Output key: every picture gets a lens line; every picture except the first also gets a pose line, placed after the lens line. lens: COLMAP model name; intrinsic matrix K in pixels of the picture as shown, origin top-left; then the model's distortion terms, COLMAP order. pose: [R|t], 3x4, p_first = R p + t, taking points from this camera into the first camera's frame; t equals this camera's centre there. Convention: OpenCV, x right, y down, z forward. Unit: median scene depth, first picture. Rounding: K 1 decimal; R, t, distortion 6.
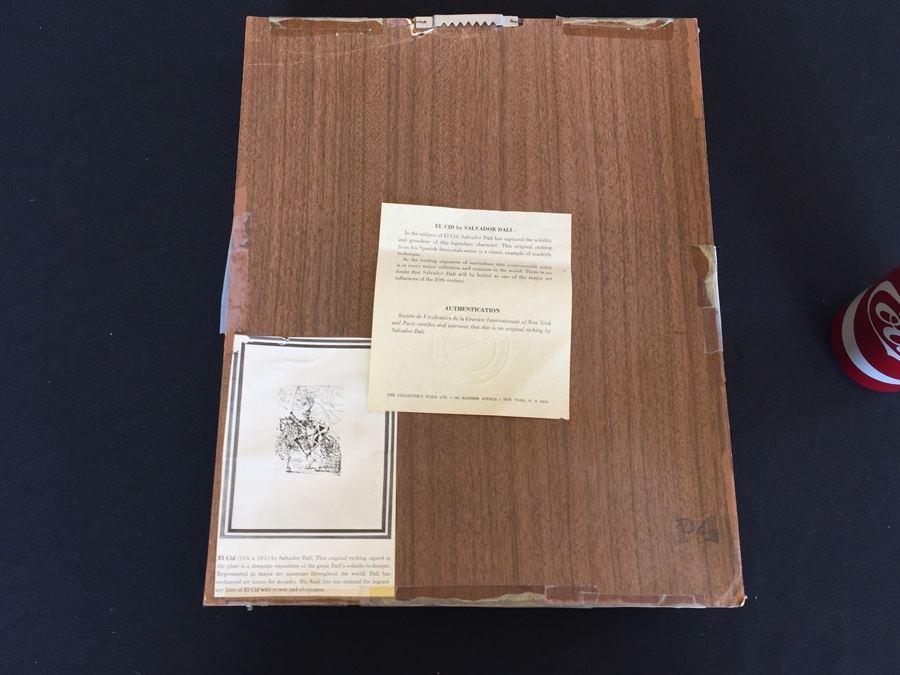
lens RADIAL K [[874.3, 0, 449.5], [0, 874.3, 330.9], [0, 0, 1]] dist [0.069866, -0.133524]
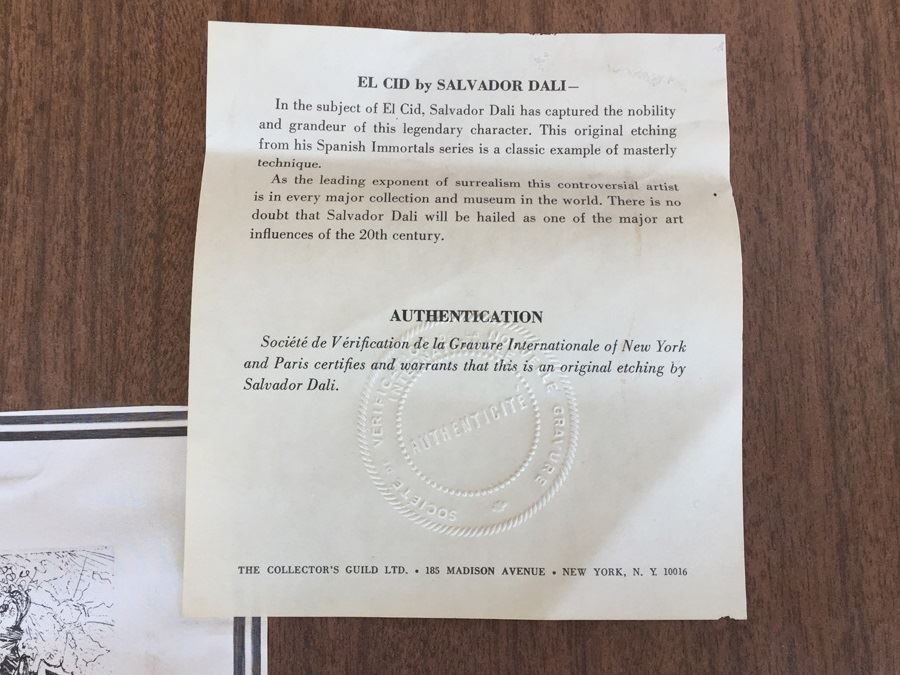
lens RADIAL K [[874.3, 0, 449.5], [0, 874.3, 330.9], [0, 0, 1]] dist [0.069866, -0.133524]
pose [[0.999242, -0.038837, 0.002690, 0.018461], [0.038082, 0.989483, 0.139546, -0.071289], [-0.008082, -0.139338, 0.990212, 0.663087]]
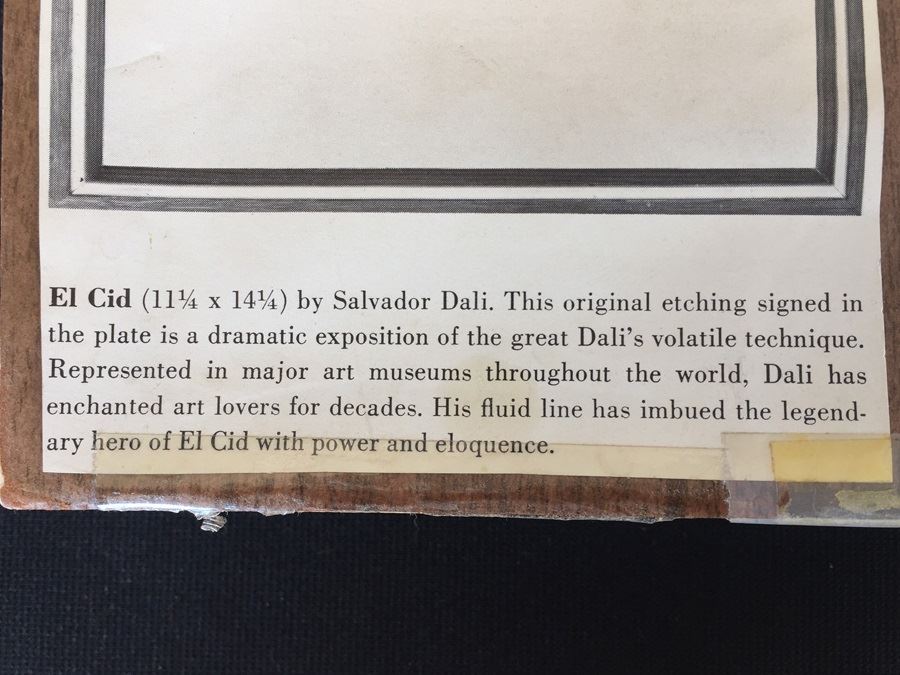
lens RADIAL K [[874.3, 0, 449.5], [0, 874.3, 330.9], [0, 0, 1]] dist [0.069866, -0.133524]
pose [[0.998765, 0.004409, -0.049491, -0.147545], [0.009039, 0.963316, 0.268217, 0.198539], [0.048858, -0.268333, 0.962086, 0.756313]]
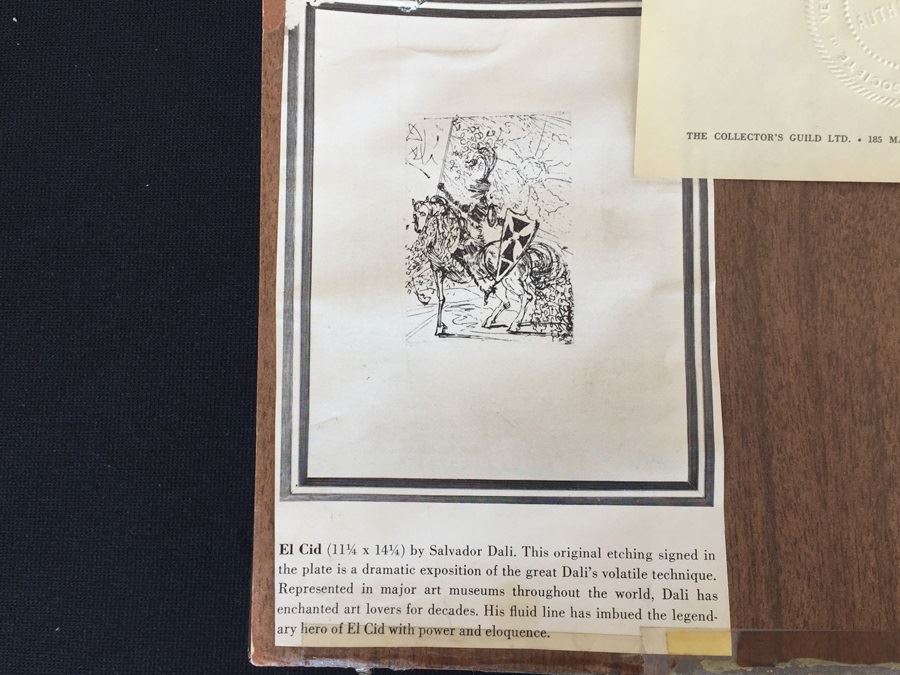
lens RADIAL K [[874.3, 0, 449.5], [0, 874.3, 330.9], [0, 0, 1]] dist [0.069866, -0.133524]
pose [[0.996938, -0.004003, -0.078097, -0.146168], [0.020182, 0.978028, 0.207493, 0.075403], [0.075551, -0.208434, 0.975114, 0.604448]]
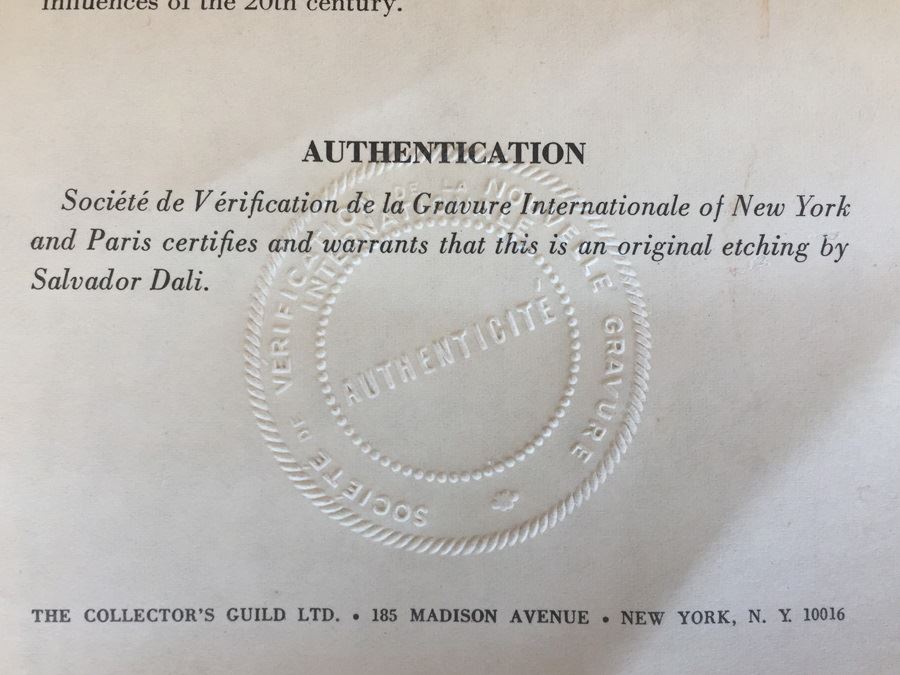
lens RADIAL K [[874.3, 0, 449.5], [0, 874.3, 330.9], [0, 0, 1]] dist [0.069866, -0.133524]
pose [[0.999035, -0.043925, -0.000546, 0.026424], [0.043041, 0.976290, 0.212142, -0.027990], [-0.008785, -0.211961, 0.977239, 0.826838]]
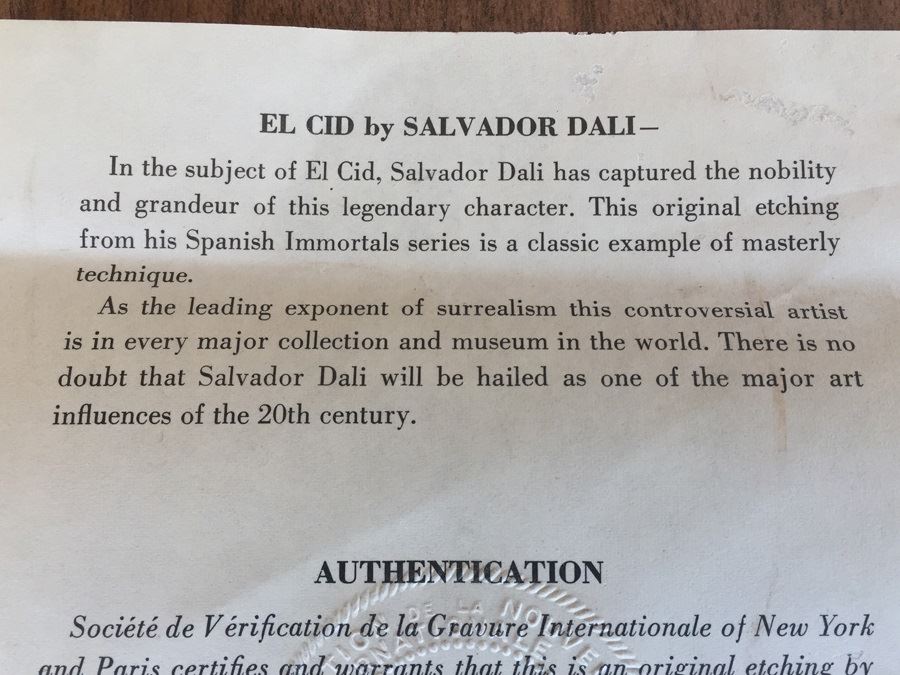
lens RADIAL K [[874.3, 0, 449.5], [0, 874.3, 330.9], [0, 0, 1]] dist [0.069866, -0.133524]
pose [[0.998770, -0.049519, -0.002505, 0.027898], [0.049265, 0.985406, 0.162936, -0.110981], [-0.005600, -0.162859, 0.986633, 0.845800]]
